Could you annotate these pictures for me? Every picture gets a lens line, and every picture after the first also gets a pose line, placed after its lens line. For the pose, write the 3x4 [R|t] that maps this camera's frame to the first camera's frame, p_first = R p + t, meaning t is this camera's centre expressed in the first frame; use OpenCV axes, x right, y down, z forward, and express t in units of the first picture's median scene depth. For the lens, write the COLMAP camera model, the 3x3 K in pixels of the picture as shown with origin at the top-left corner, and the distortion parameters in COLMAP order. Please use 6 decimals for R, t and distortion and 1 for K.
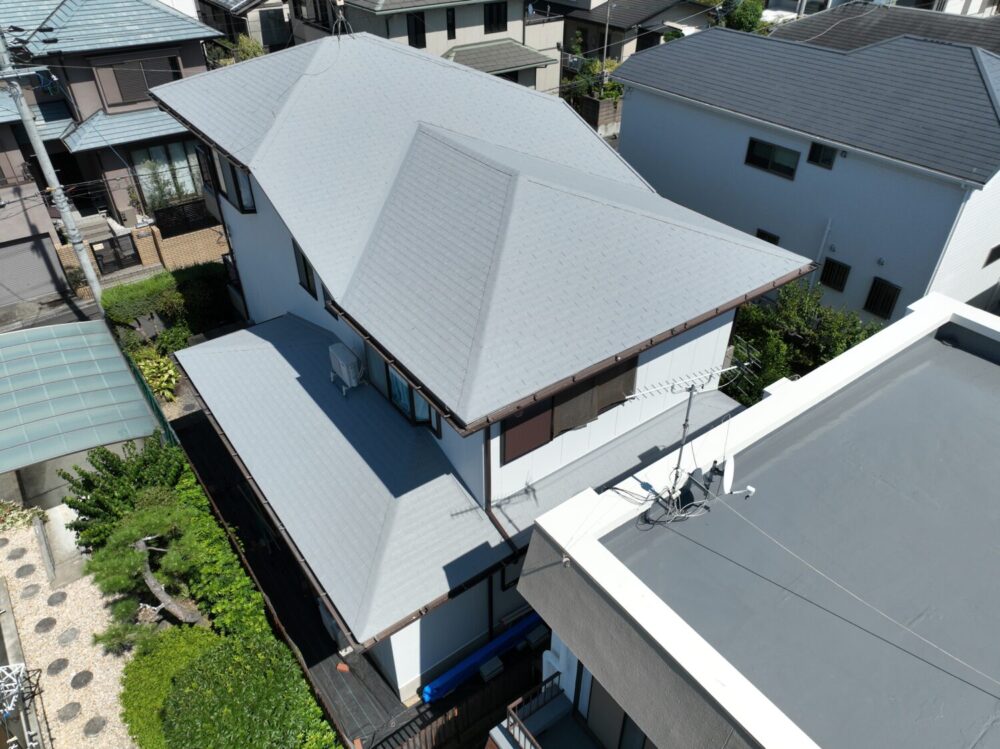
lens RADIAL K [[702.4, 0, 501.7], [0, 702.4, 370.5], [0, 0, 1]] dist [-0.001987, 0.021195]
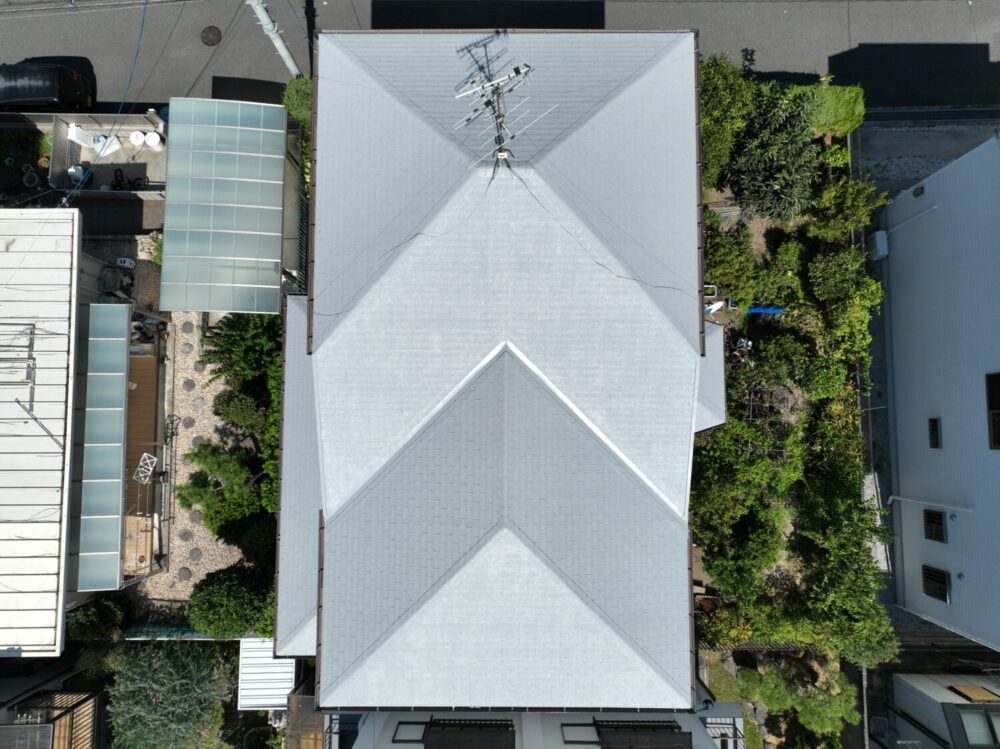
lens RADIAL K [[702.4, 0, 502.3], [0, 702.4, 371.8], [0, 0, 1]] dist [-0.001987, 0.021195]
pose [[0.802130, 0.594521, -0.055968, -0.037222], [-0.351161, 0.545432, 0.761045, -0.777005], [0.482985, -0.590803, 0.646280, 0.287454]]
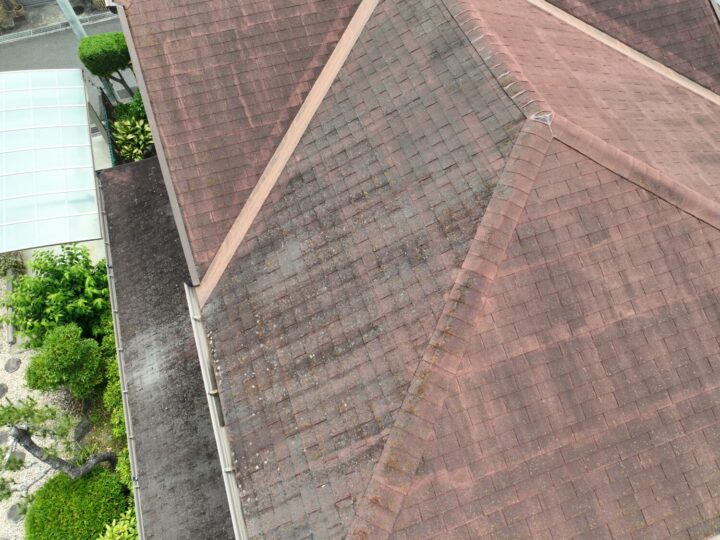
lens RADIAL K [[505.7, 0, 362.1], [0, 505.7, 270.7], [0, 0, 1]] dist [-0.001987, 0.021195]
pose [[0.955270, 0.259293, -0.142221, -0.014389], [-0.178660, 0.889214, 0.421165, -0.201594], [0.235670, -0.376917, 0.895764, 0.363222]]
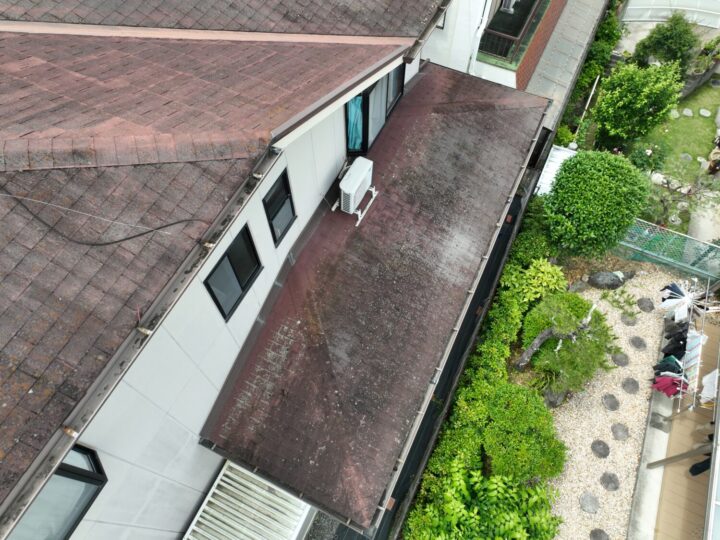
lens RADIAL K [[505.7, 0, 359.8], [0, 505.7, 270.2], [0, 0, 1]] dist [-0.001987, 0.021195]
pose [[-0.466620, -0.768925, 0.437059, -0.392707], [0.525668, 0.156303, 0.836207, -0.343143], [-0.711294, 0.619939, 0.331265, 0.592386]]
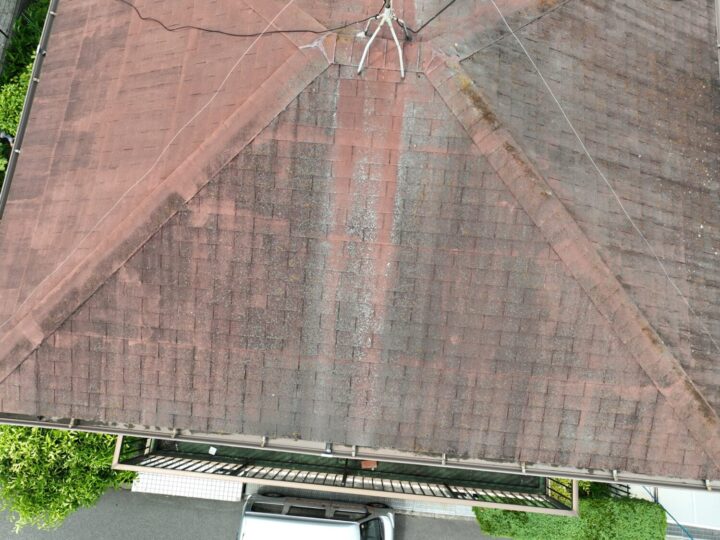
lens RADIAL K [[505.7, 0, 361.7], [0, 505.7, 266.6], [0, 0, 1]] dist [-0.001987, 0.021195]
pose [[-0.744467, -0.650637, 0.149803, -0.269802], [0.394775, -0.248020, 0.884669, -0.608190], [-0.538444, 0.717745, 0.441498, 0.791600]]
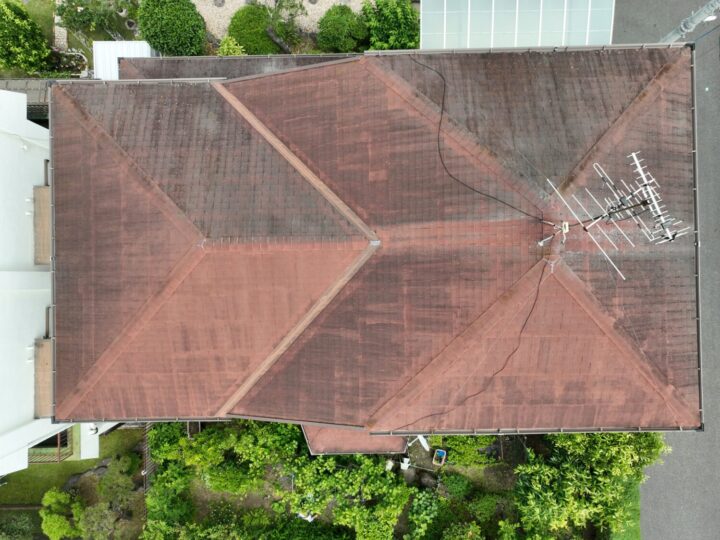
lens RADIAL K [[505.7, 0, 363.0], [0, 505.7, 268.7], [0, 0, 1]] dist [-0.001987, 0.021195]
pose [[-0.581167, 0.813743, -0.008216, -0.054681], [-0.481108, -0.335425, 0.809954, -0.684426], [0.656338, 0.474671, 0.586436, 0.455389]]
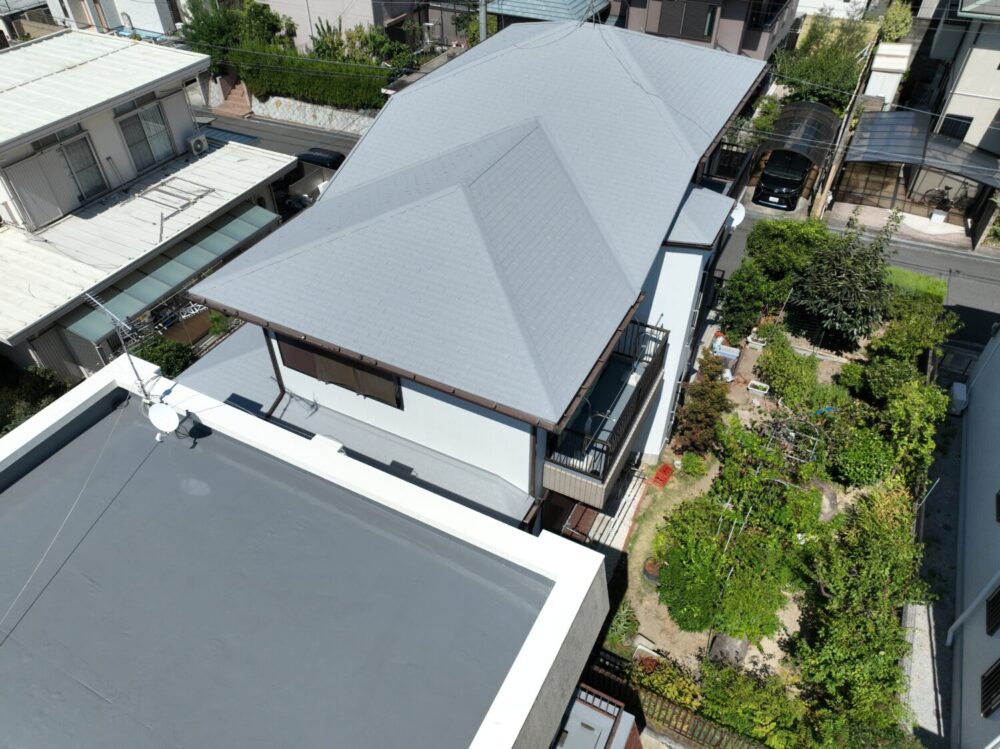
lens RADIAL K [[702.4, 0, 498.3], [0, 702.4, 372.8], [0, 0, 1]] dist [-0.001987, 0.021195]
pose [[0.442844, 0.596050, -0.669787, 0.605048], [-0.529632, 0.776670, 0.340989, -0.290833], [0.723450, 0.203736, 0.659630, 0.250241]]
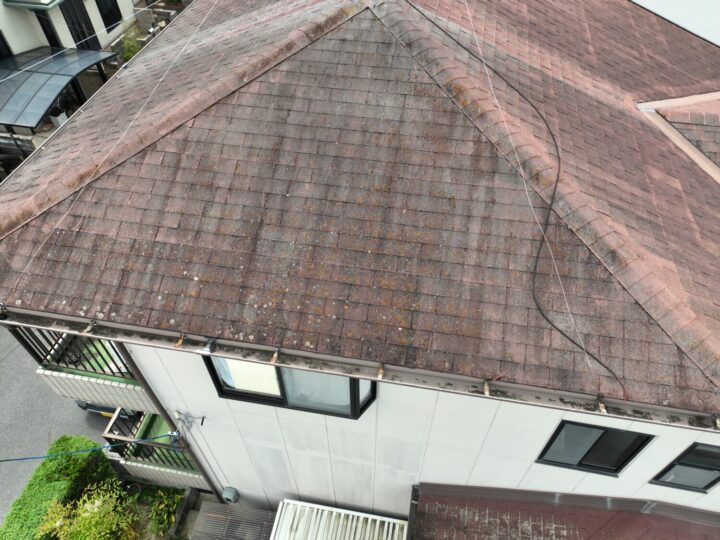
lens RADIAL K [[505.7, 0, 360.9], [0, 505.7, 272.0], [0, 0, 1]] dist [-0.001987, 0.021195]
pose [[0.732536, -0.507980, 0.453152, -0.389495], [0.406108, 0.860365, 0.307974, -0.340523], [-0.546321, -0.041574, 0.836543, 0.593461]]
